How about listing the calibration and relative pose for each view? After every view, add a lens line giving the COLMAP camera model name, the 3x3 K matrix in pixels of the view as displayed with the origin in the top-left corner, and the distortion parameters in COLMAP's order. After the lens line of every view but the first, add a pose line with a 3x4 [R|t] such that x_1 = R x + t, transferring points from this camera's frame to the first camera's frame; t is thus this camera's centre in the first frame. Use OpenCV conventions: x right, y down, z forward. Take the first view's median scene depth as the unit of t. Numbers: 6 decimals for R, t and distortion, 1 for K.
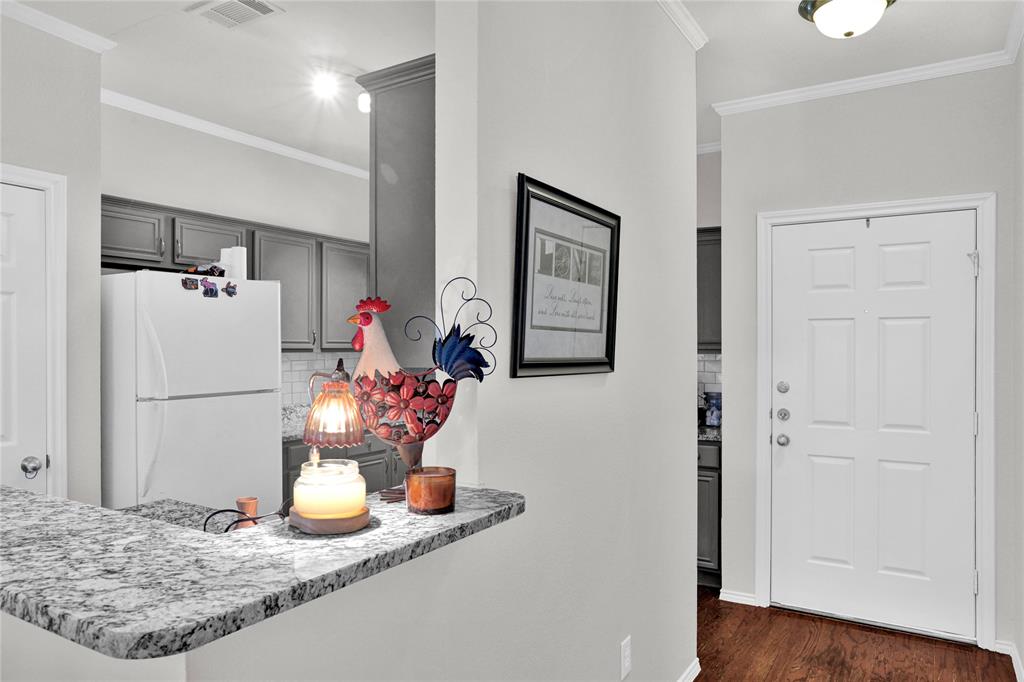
lens RADIAL K [[685.9, 0, 511.4], [0, 685.9, 341.5], [0, 0, 1]] dist [-0.034777, 0.042545]
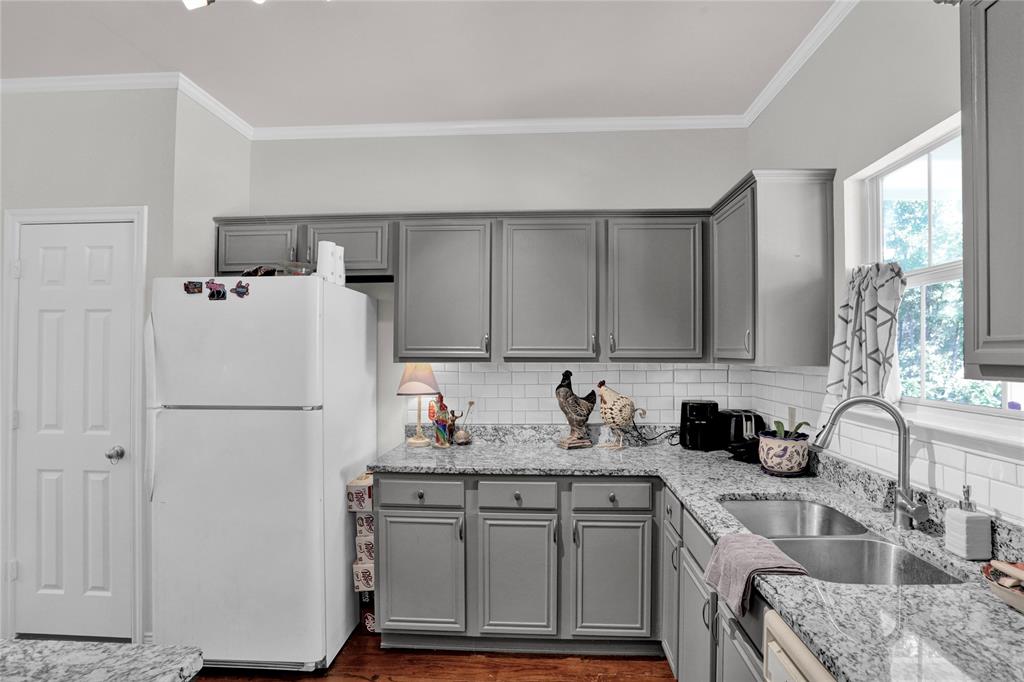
lens RADIAL K [[508.7, 0, 513.9], [0, 508.7, 357.3], [0, 0, 1]] dist [-0.076964, 0.033837]
pose [[0.475718, 0.003369, -0.879592, 0.330342], [0.004032, 0.999974, 0.006010, 0.009081], [0.879589, -0.006405, 0.475692, 1.036061]]
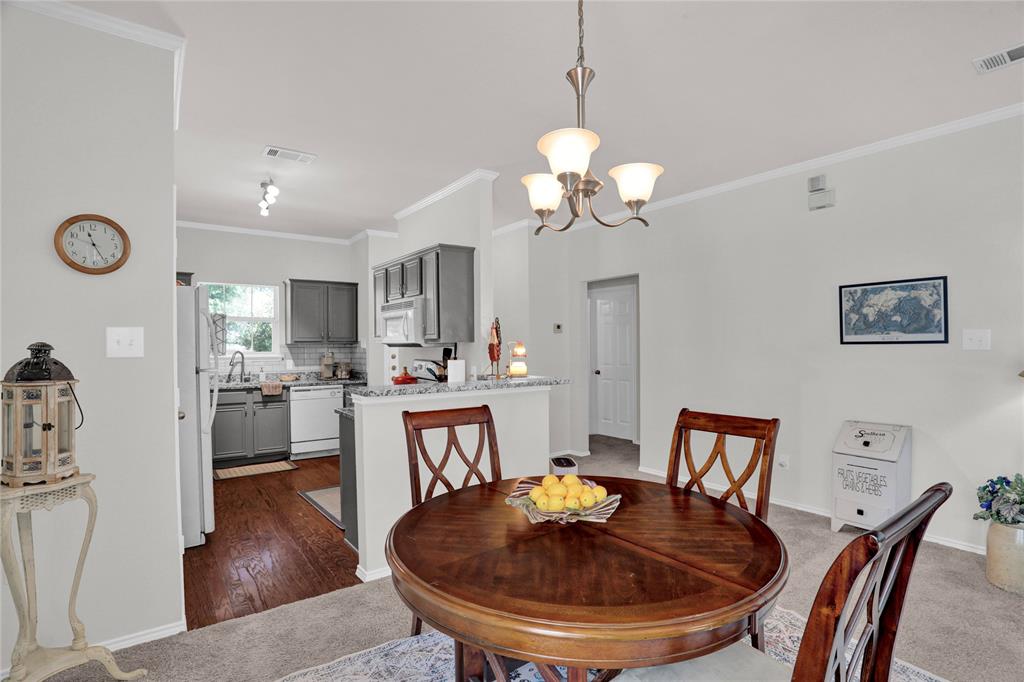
lens RADIAL K [[506.3, 0, 510.9], [0, 506.3, 344.7], [0, 0, 1]] dist [-0.084022, 0.039526]
pose [[0.385355, -0.004048, 0.922760, -1.206065], [0.000386, 0.999991, 0.004226, 0.021280], [-0.922768, -0.001272, 0.385353, -0.057652]]
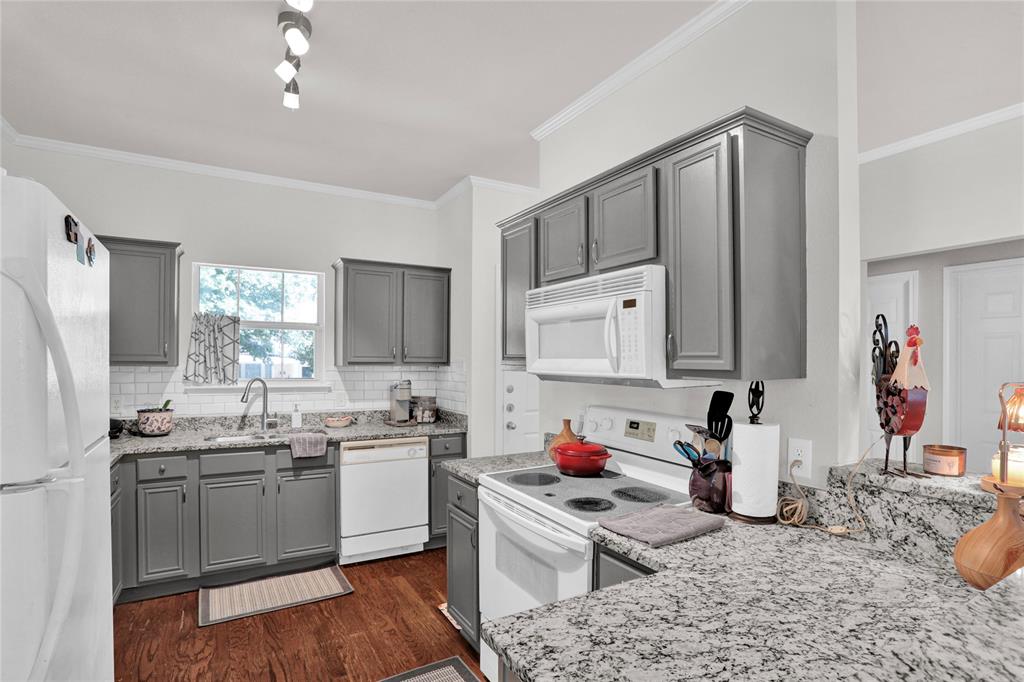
lens RADIAL K [[508.7, 0, 513.9], [0, 508.7, 357.3], [0, 0, 1]] dist [-0.076964, 0.033837]
pose [[0.475132, 0.006282, 0.879892, -0.613113], [-0.010277, 0.999946, -0.001589, 0.003135], [-0.879855, -0.008288, 0.475170, 0.548496]]
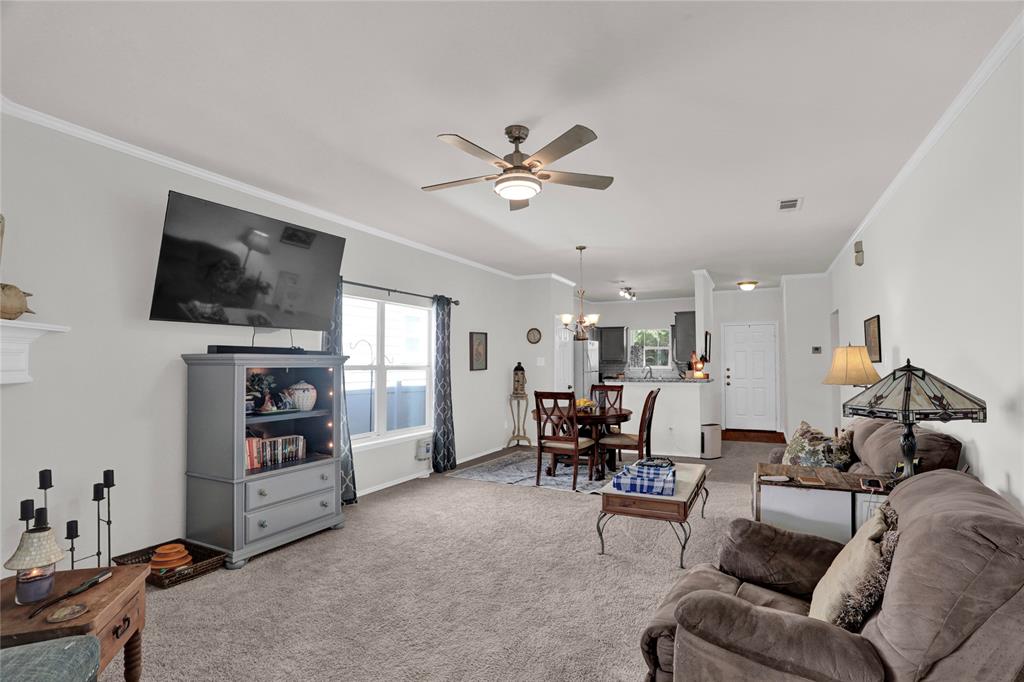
lens RADIAL K [[506.3, 0, 510.9], [0, 506.3, 344.7], [0, 0, 1]] dist [-0.084022, 0.039526]
pose [[0.996347, -0.001309, 0.085383, -1.153101], [0.003835, 0.999560, -0.029429, 0.008830], [-0.085307, 0.029649, 0.995913, -1.832037]]
